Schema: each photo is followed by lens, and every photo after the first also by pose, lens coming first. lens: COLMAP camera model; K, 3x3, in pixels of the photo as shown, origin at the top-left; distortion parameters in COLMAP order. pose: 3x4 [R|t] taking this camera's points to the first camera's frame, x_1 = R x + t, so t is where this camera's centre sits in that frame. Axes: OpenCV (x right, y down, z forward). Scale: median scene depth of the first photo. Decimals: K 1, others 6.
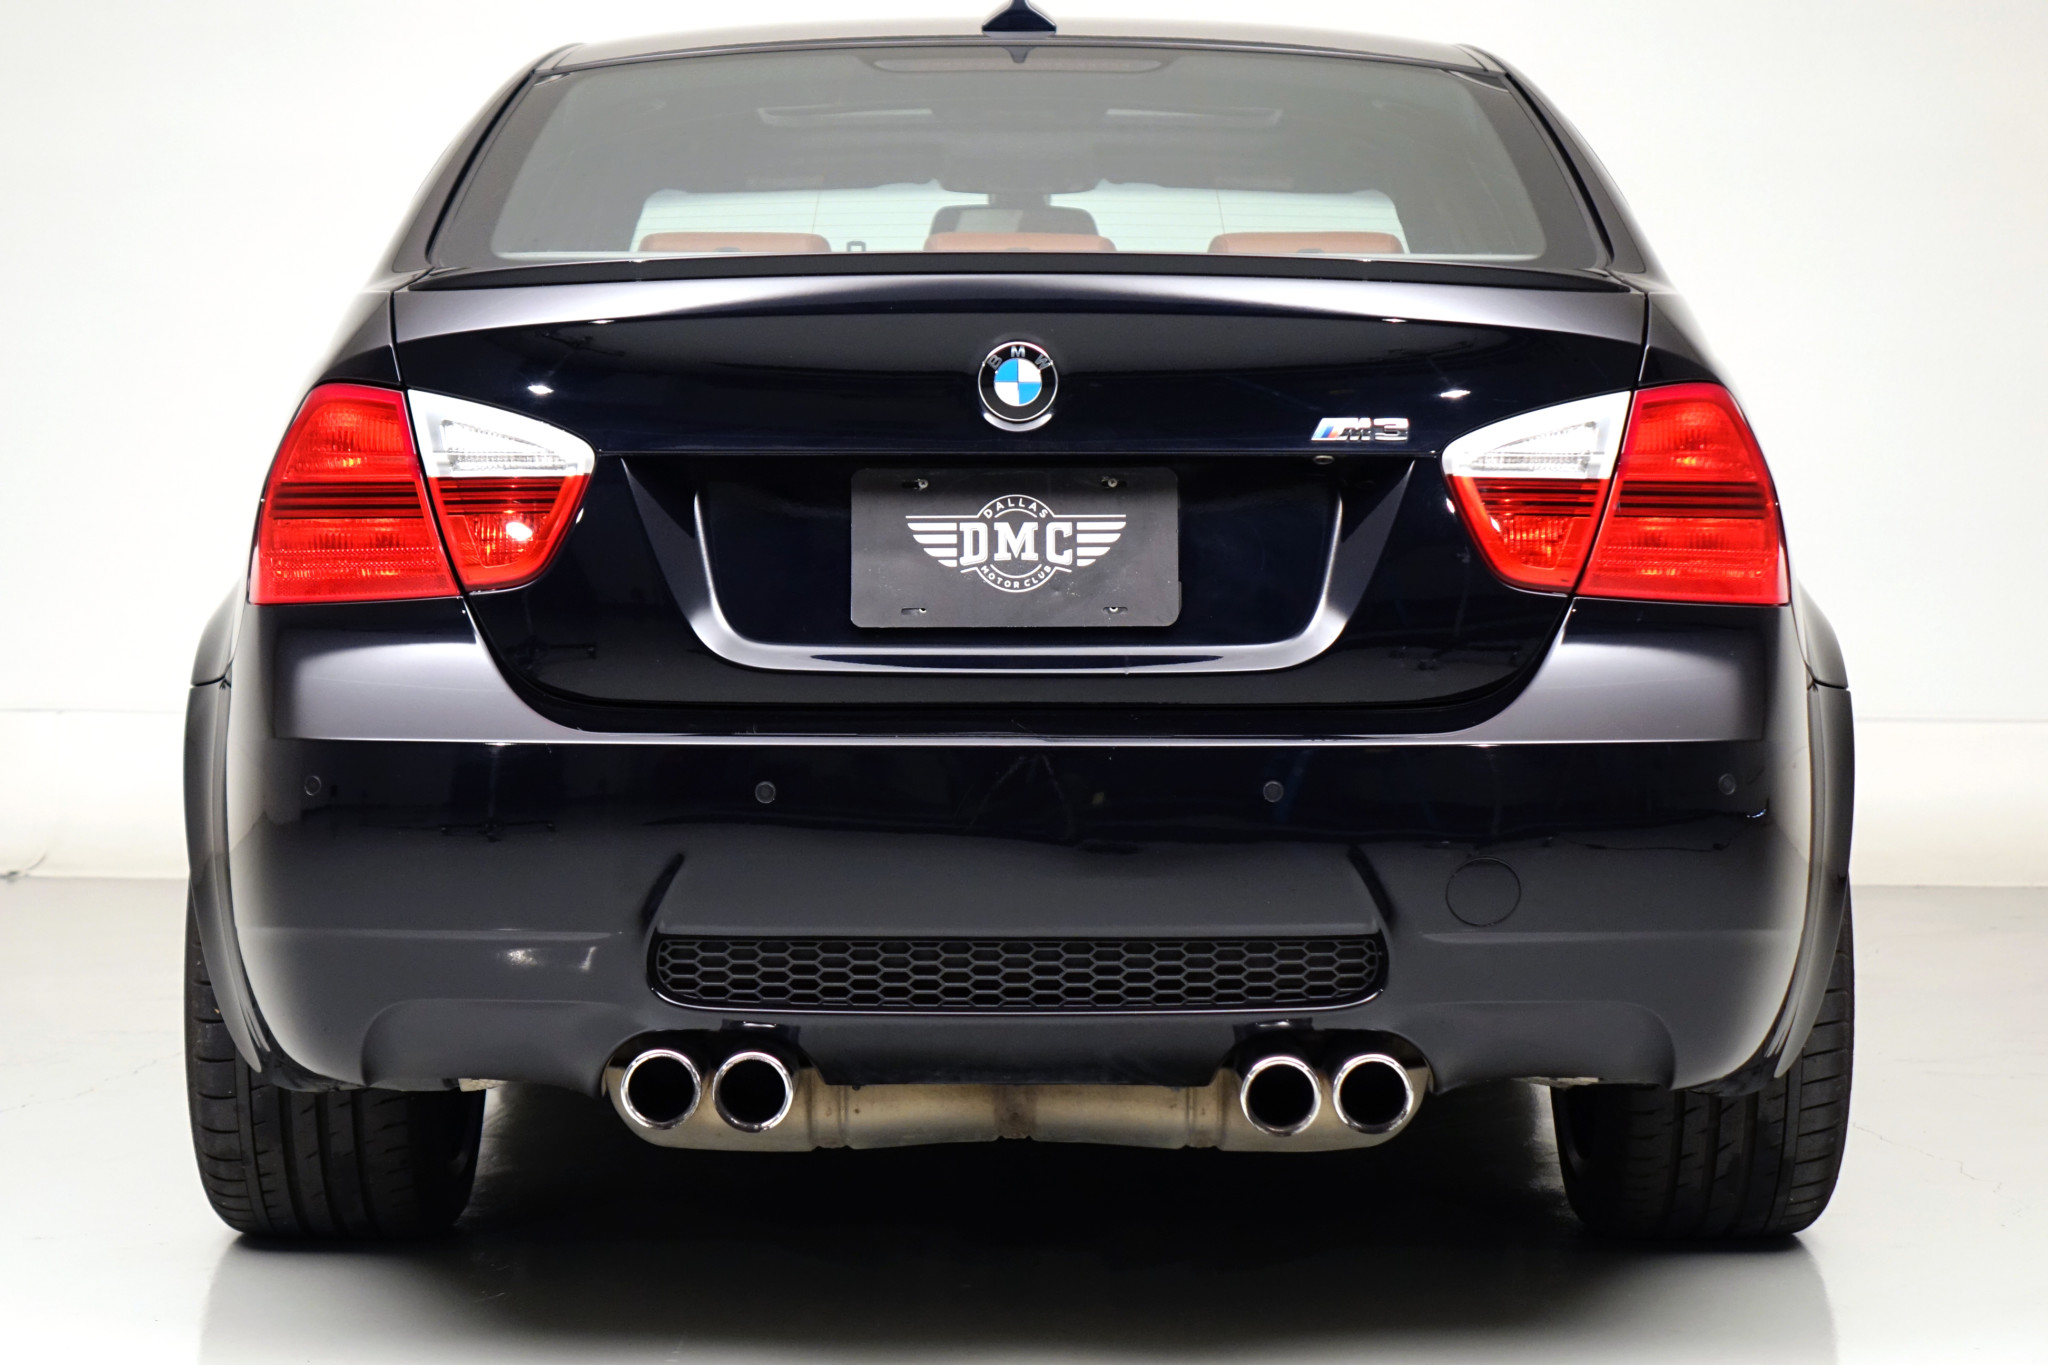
lens RADIAL K [[4414.8, 0, 1030.9], [0, 4414.8, 692.4], [0, 0, 1]] dist [0.070595, 0.000000]
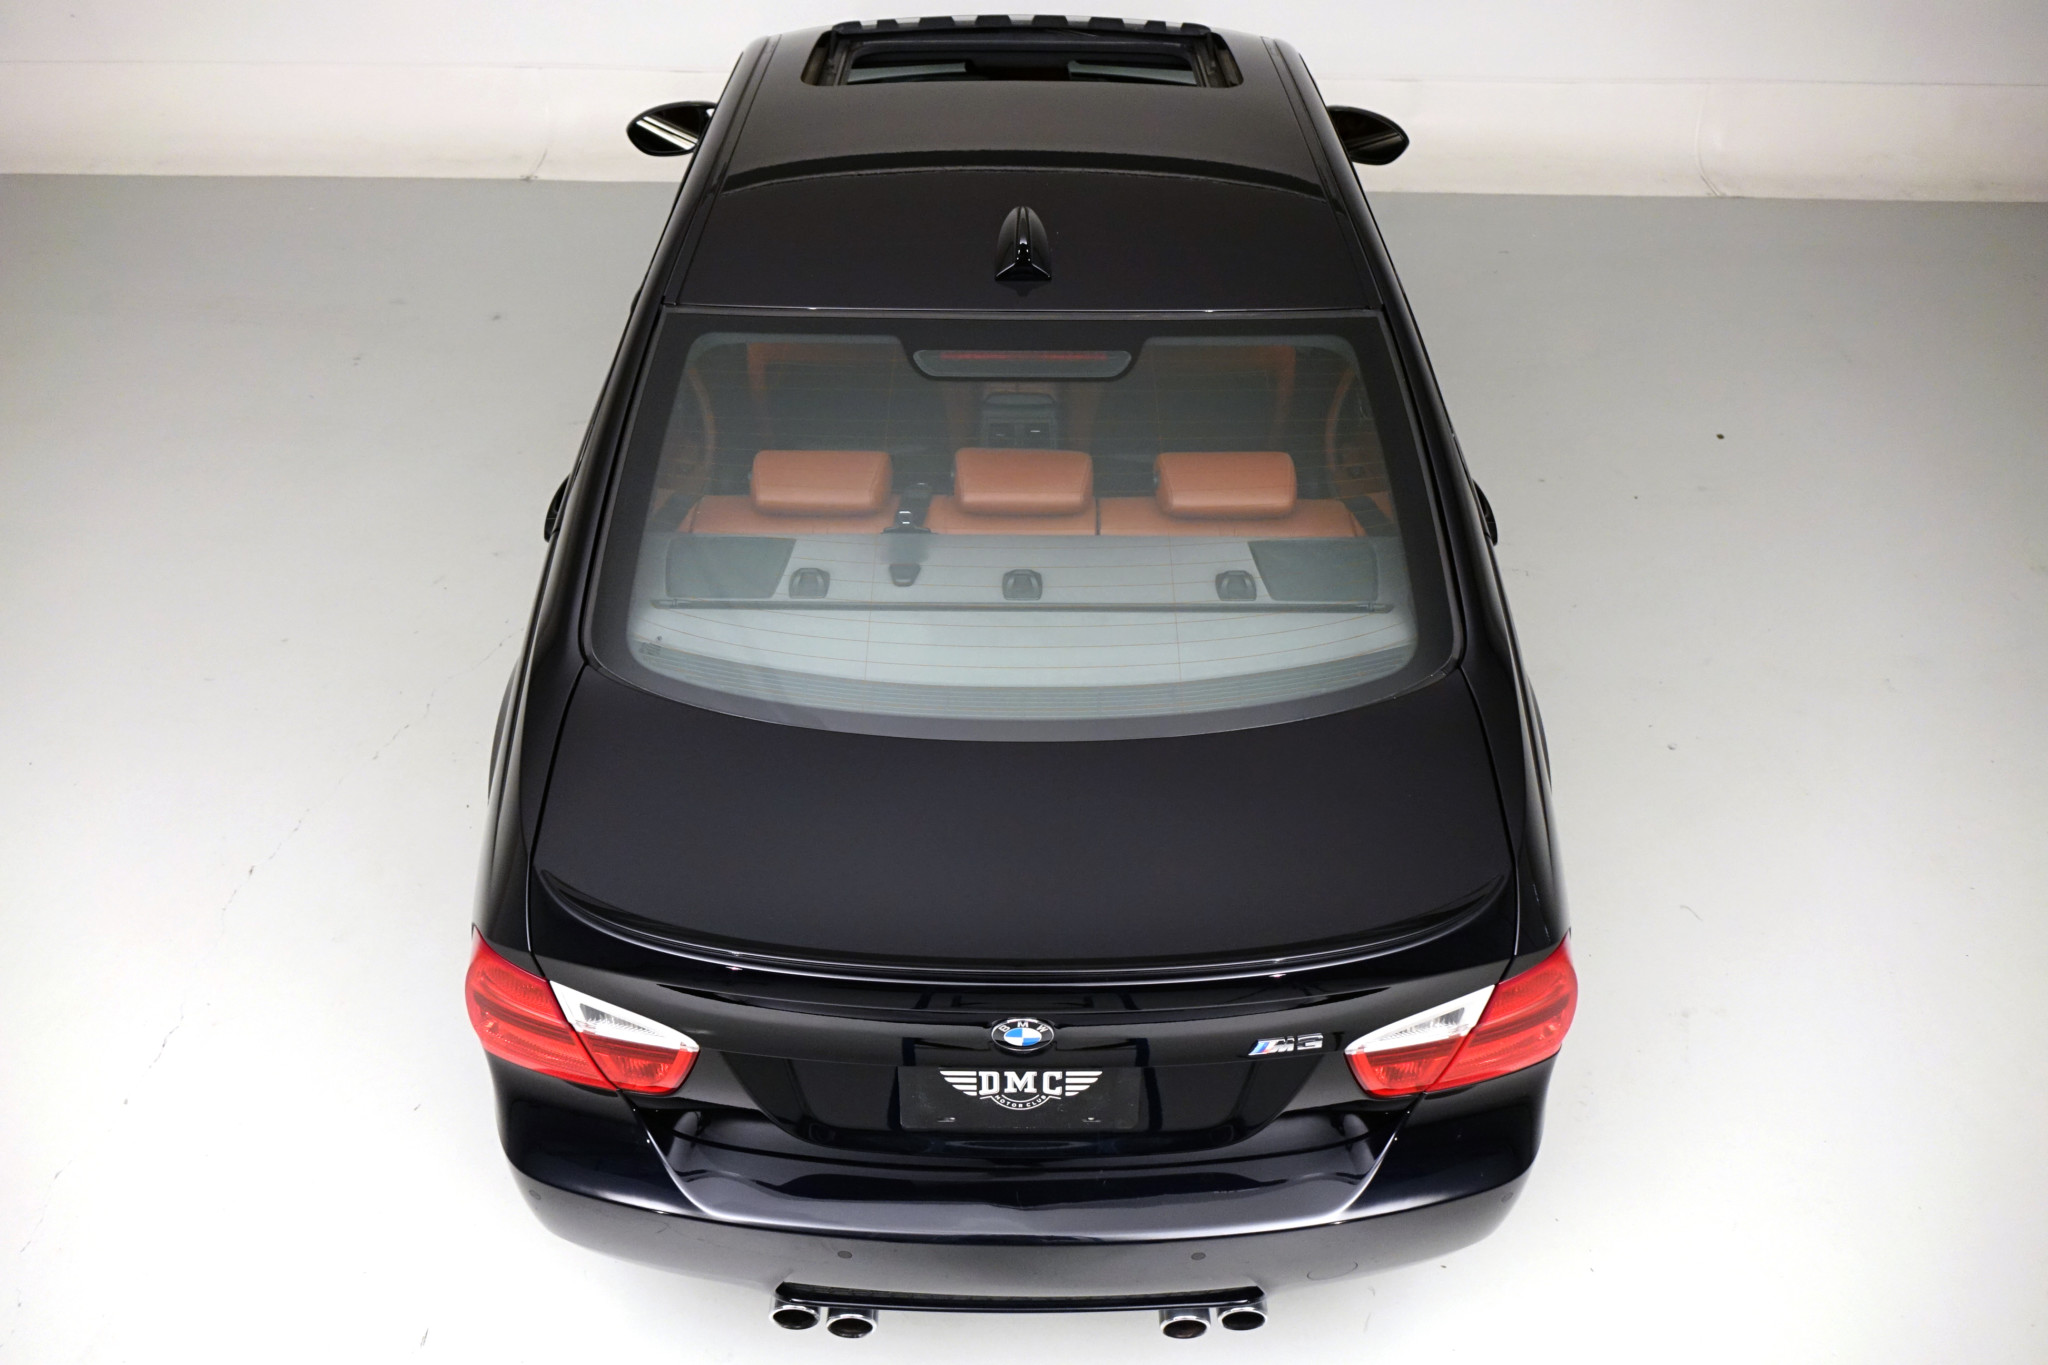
lens RADIAL K [[1417.2, 0, 1025.5], [0, 1417.2, 686.7], [0, 0, 1]] dist [-0.002315, 0.001212]
pose [[0.999956, 0.006766, 0.006539, -0.005475], [-0.009369, 0.780467, 0.625127, -0.399222], [-0.000874, -0.625160, 0.780496, 0.737608]]
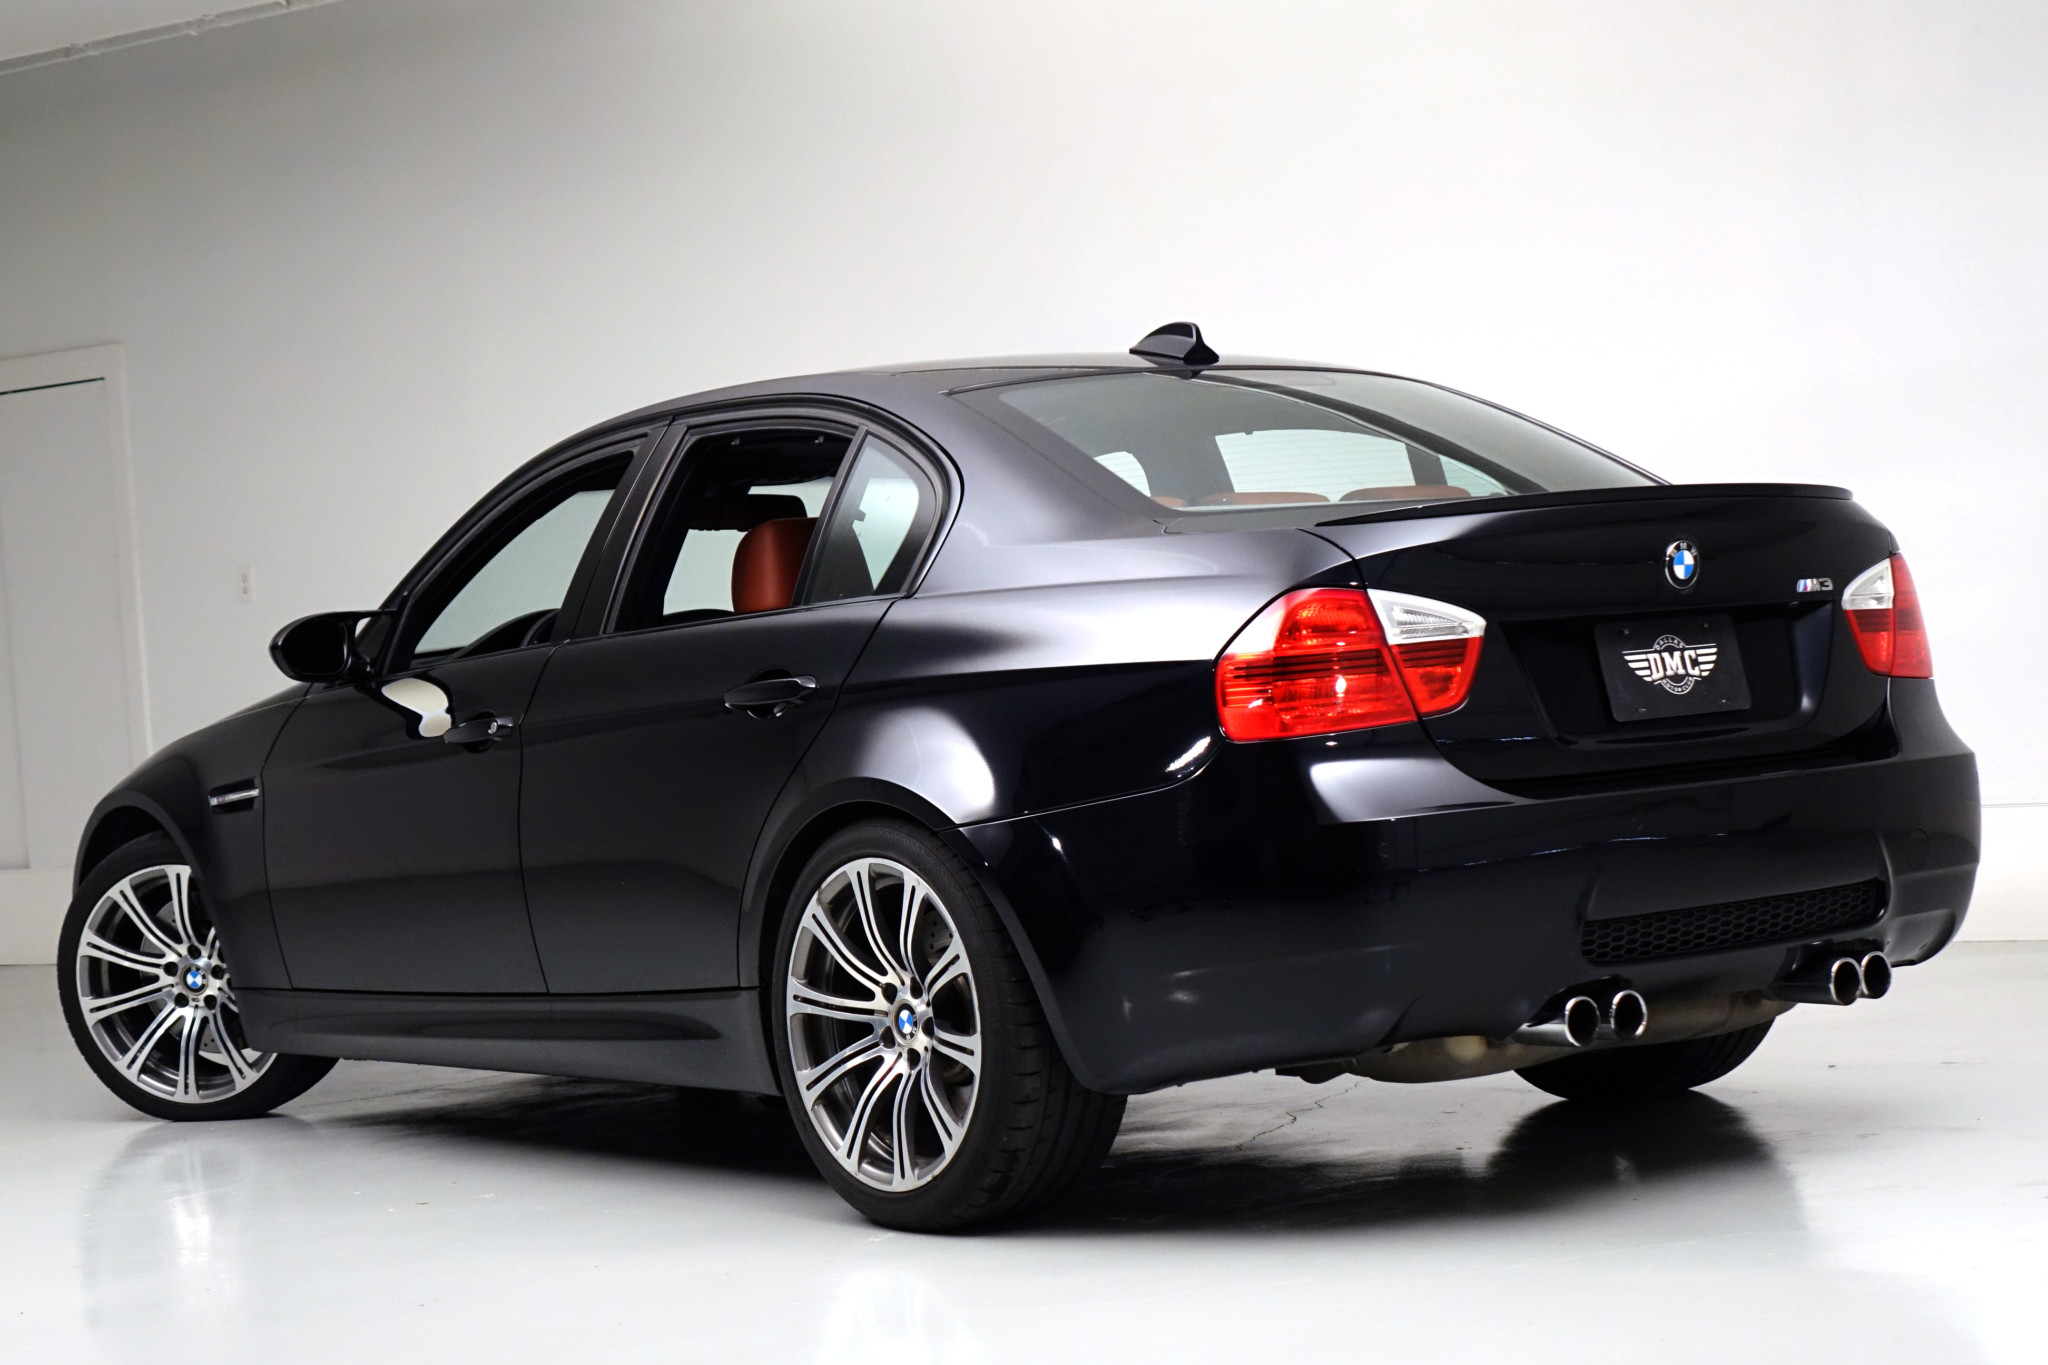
lens RADIAL K [[3763.9, 0, 1030.2], [0, 3763.9, 674.3], [0, 0, 1]] dist [0.011950, 0.000000]
pose [[0.790095, -0.059375, 0.610101, -1.034644], [0.105234, 0.993660, -0.039578, -0.000319], [-0.603883, 0.095473, 0.791334, 0.048161]]
